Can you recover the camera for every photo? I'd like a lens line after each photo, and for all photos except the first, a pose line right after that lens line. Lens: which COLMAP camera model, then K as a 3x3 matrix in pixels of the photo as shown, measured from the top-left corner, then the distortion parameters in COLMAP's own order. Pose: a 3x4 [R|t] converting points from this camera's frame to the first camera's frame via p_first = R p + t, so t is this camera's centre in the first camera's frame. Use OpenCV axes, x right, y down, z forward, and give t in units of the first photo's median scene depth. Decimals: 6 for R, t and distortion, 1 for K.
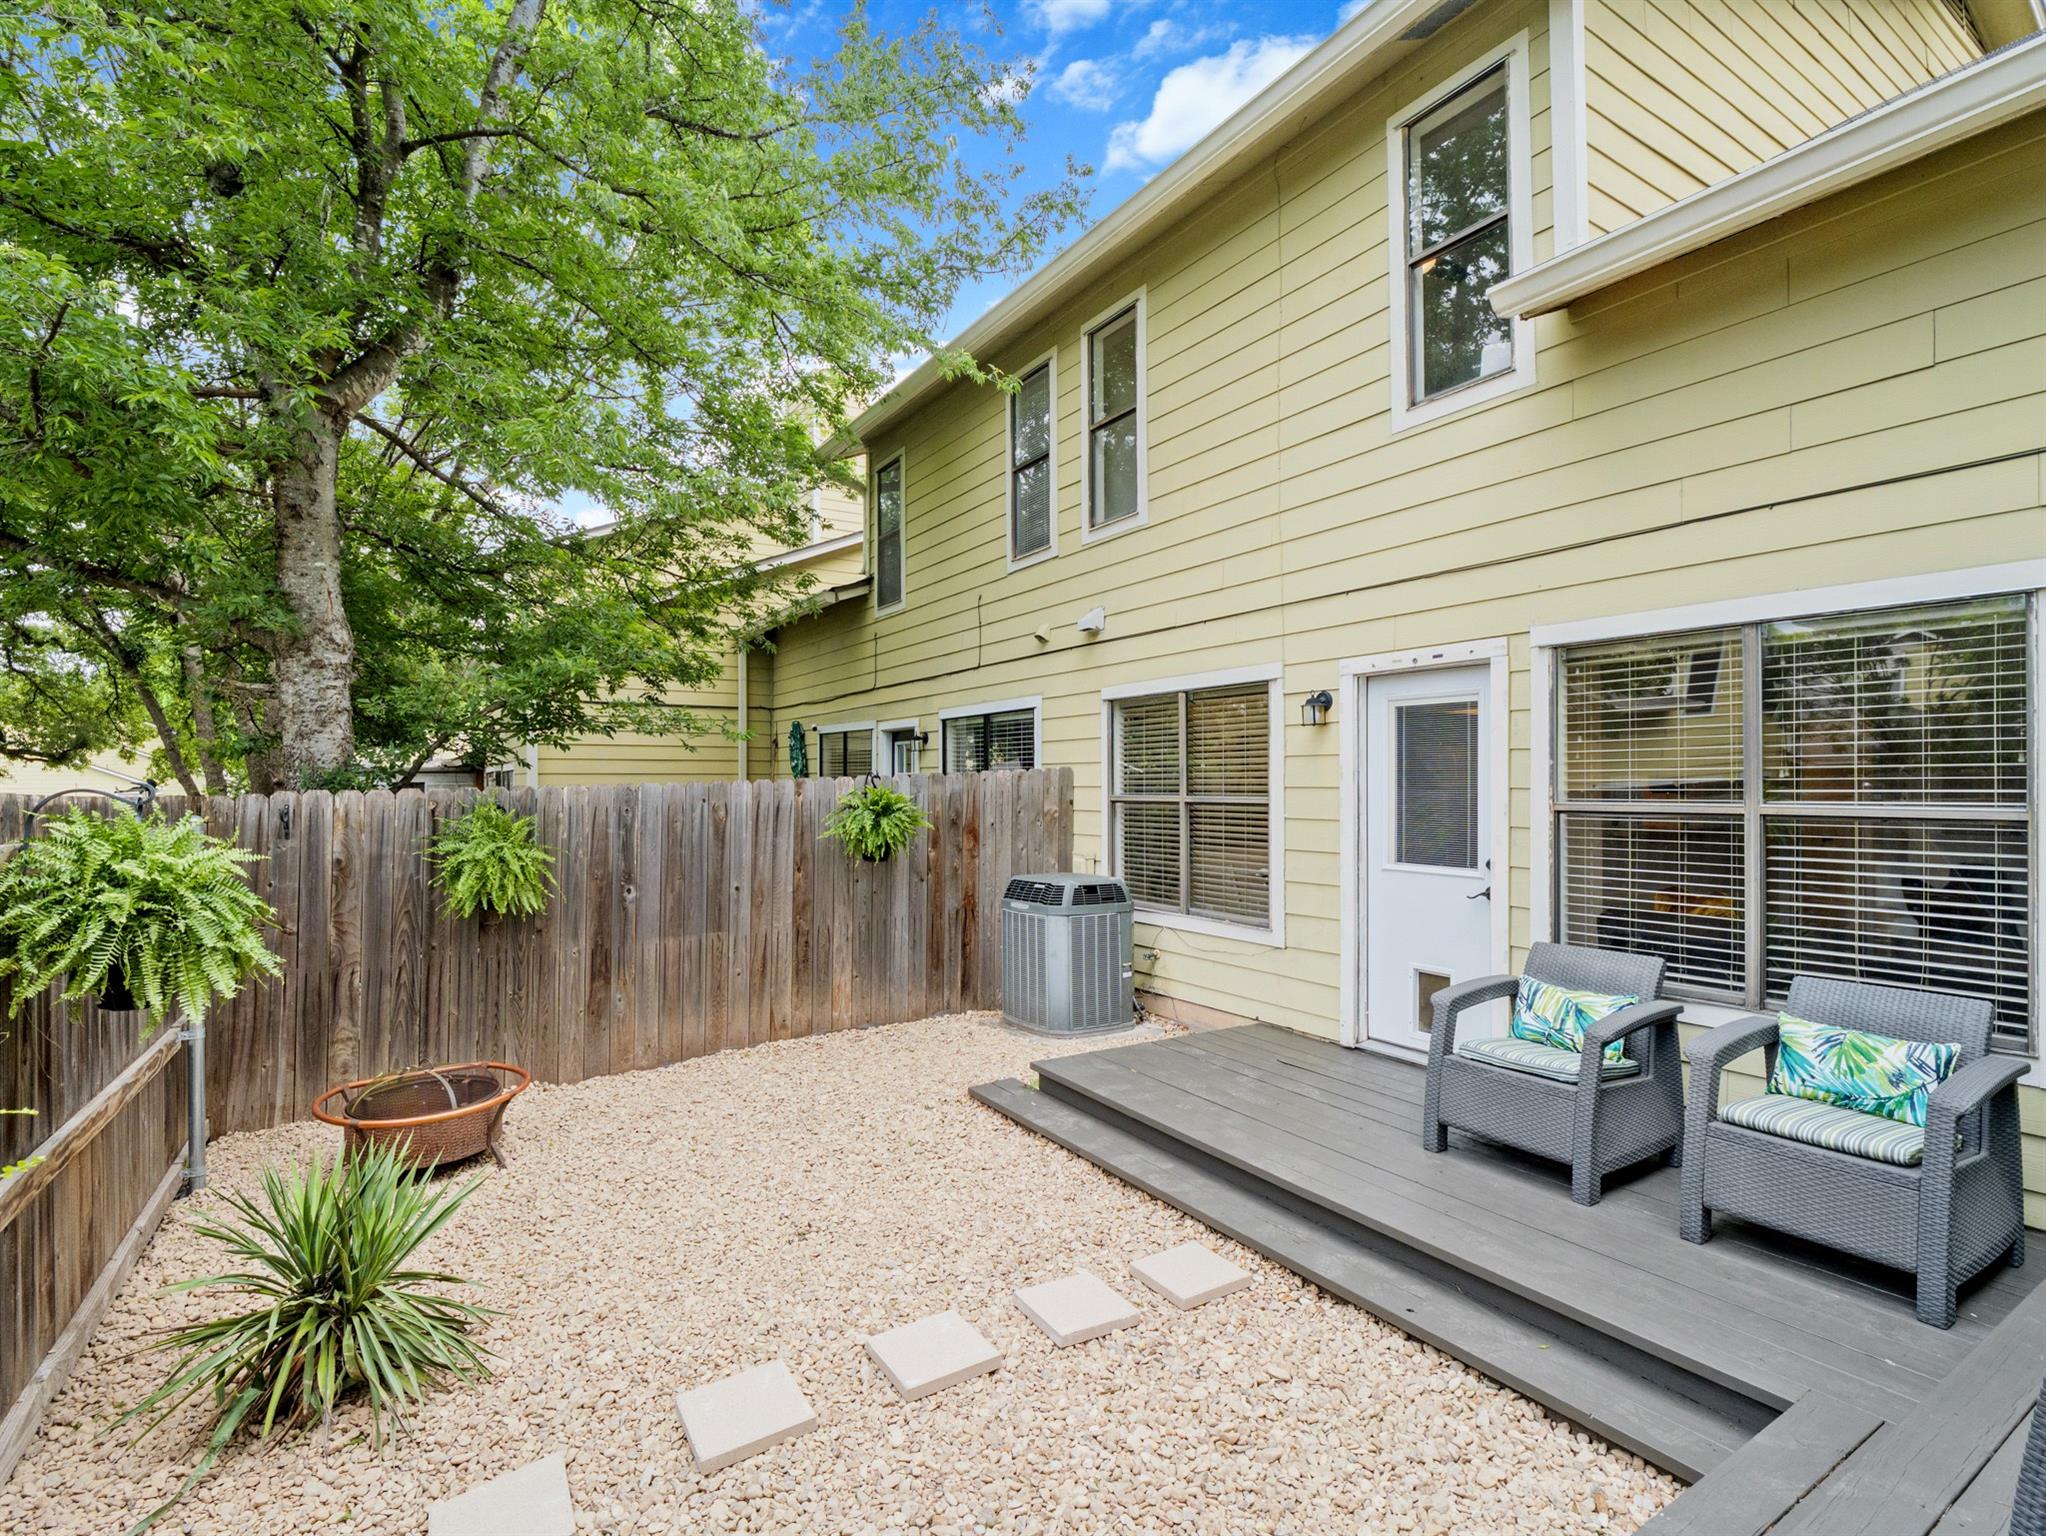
lens RADIAL K [[991.2, 0, 1029.2], [0, 991.2, 747.0], [0, 0, 1]] dist [-0.015956, -0.000634]
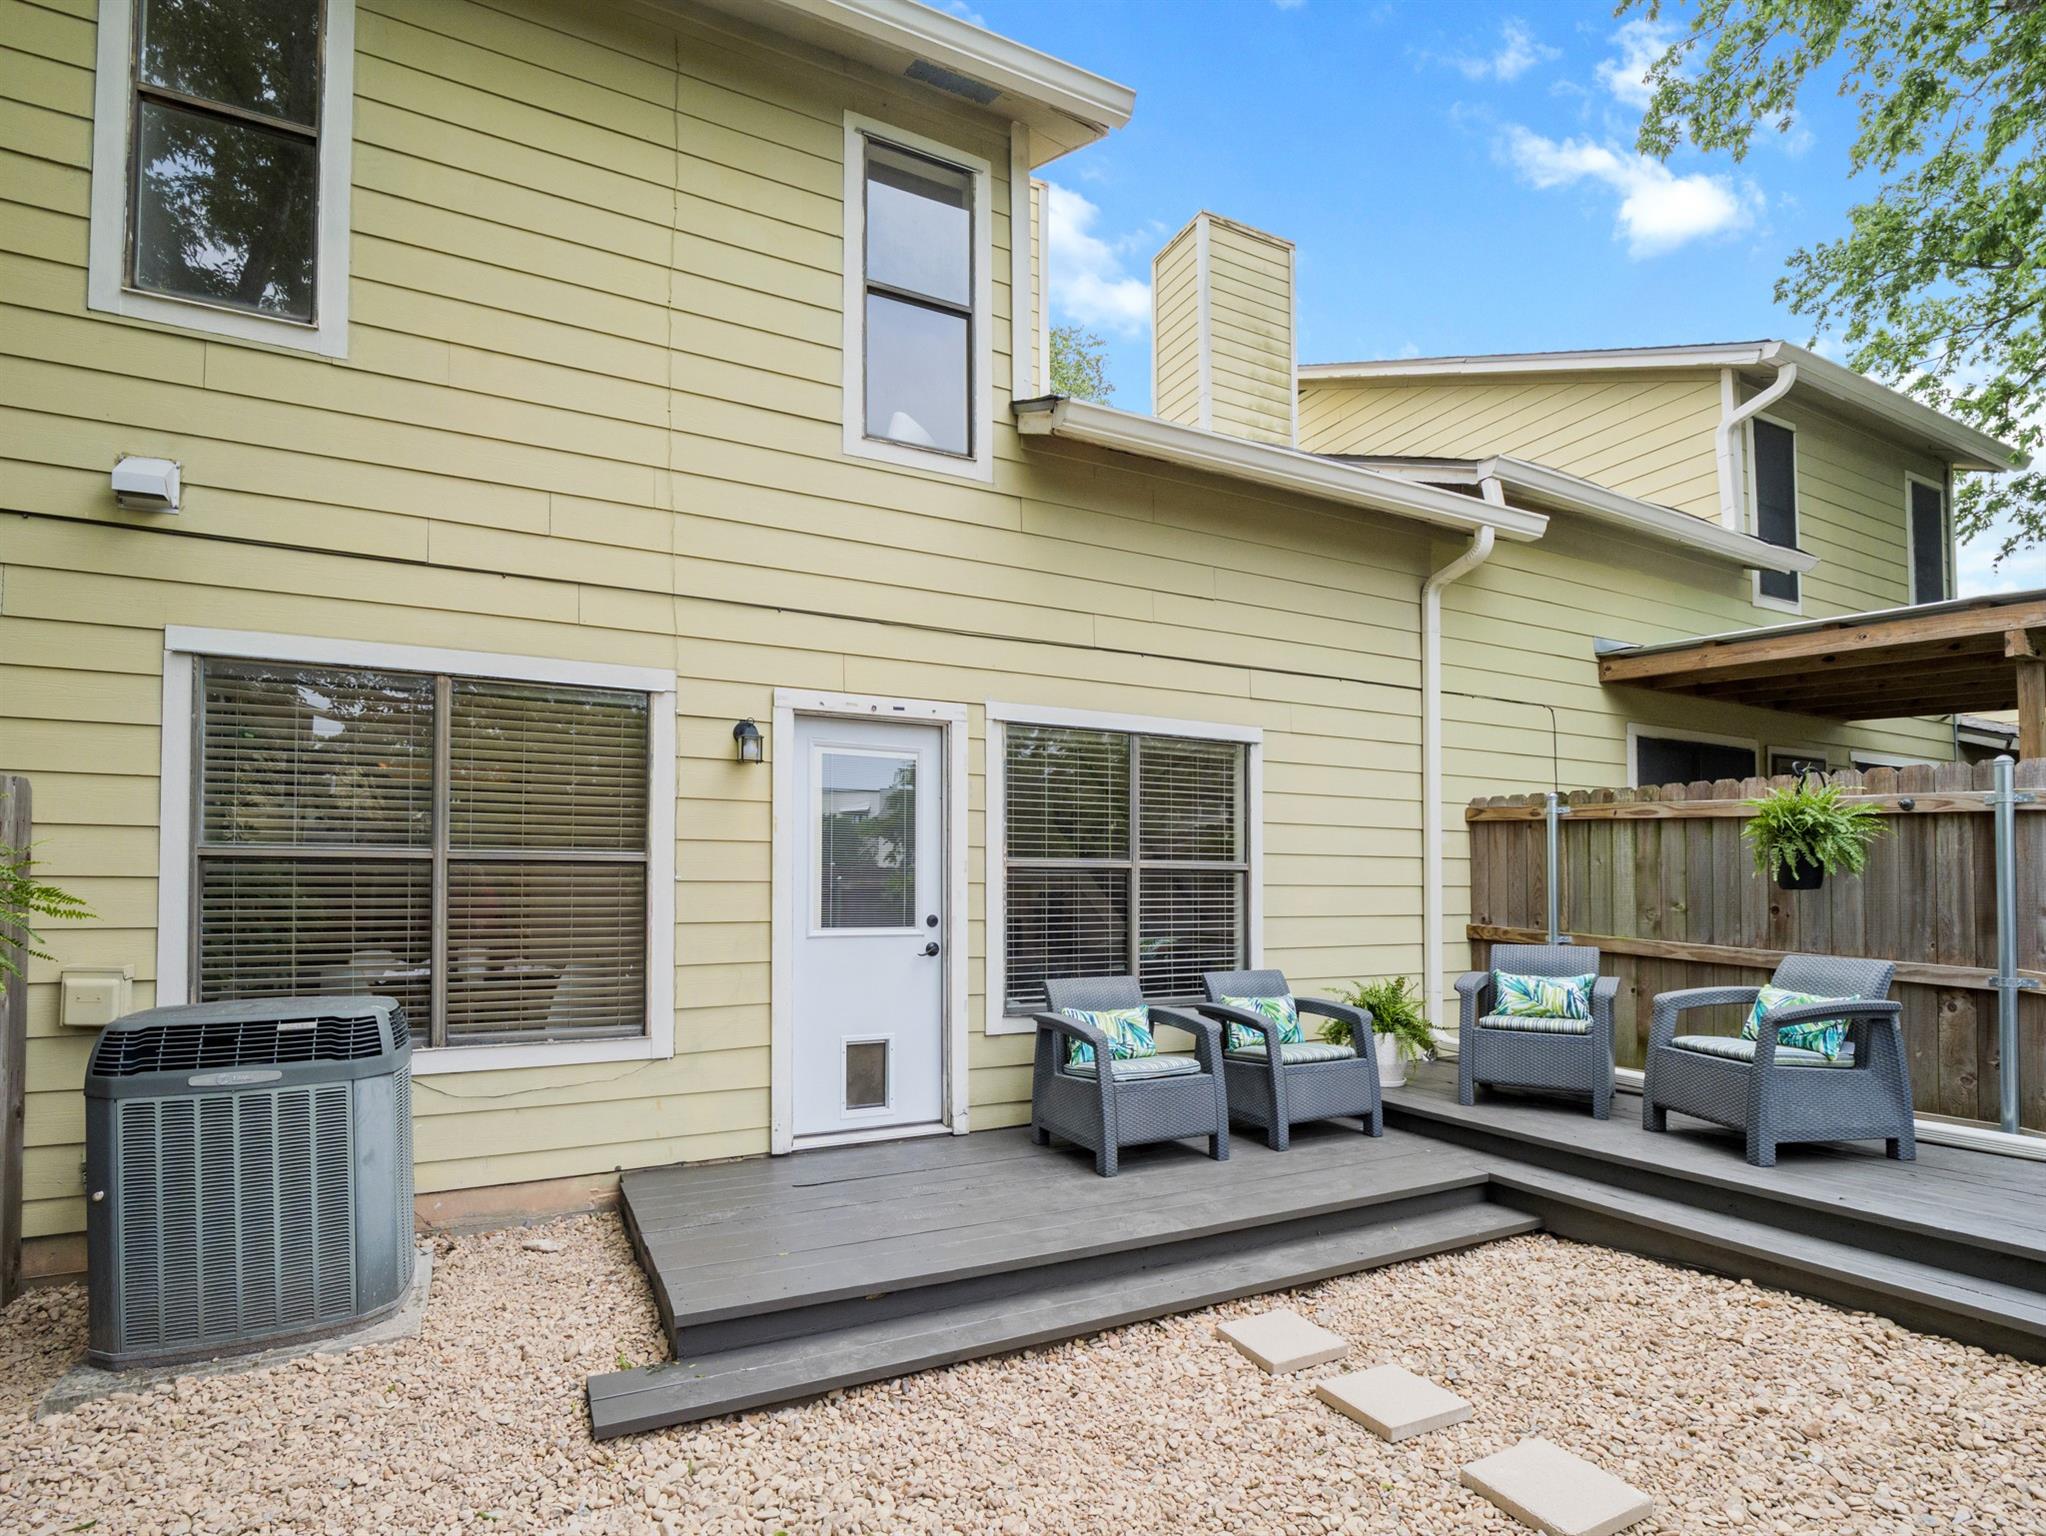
lens RADIAL K [[1033.9, 0, 1022.4], [0, 1033.9, 834.0], [0, 0, 1]] dist [-0.003335, -0.000315]
pose [[0.083529, 0.056257, 0.994916, -0.546330], [-0.039951, 0.997792, -0.053066, 0.075145], [-0.995704, -0.035316, 0.085592, 0.750242]]
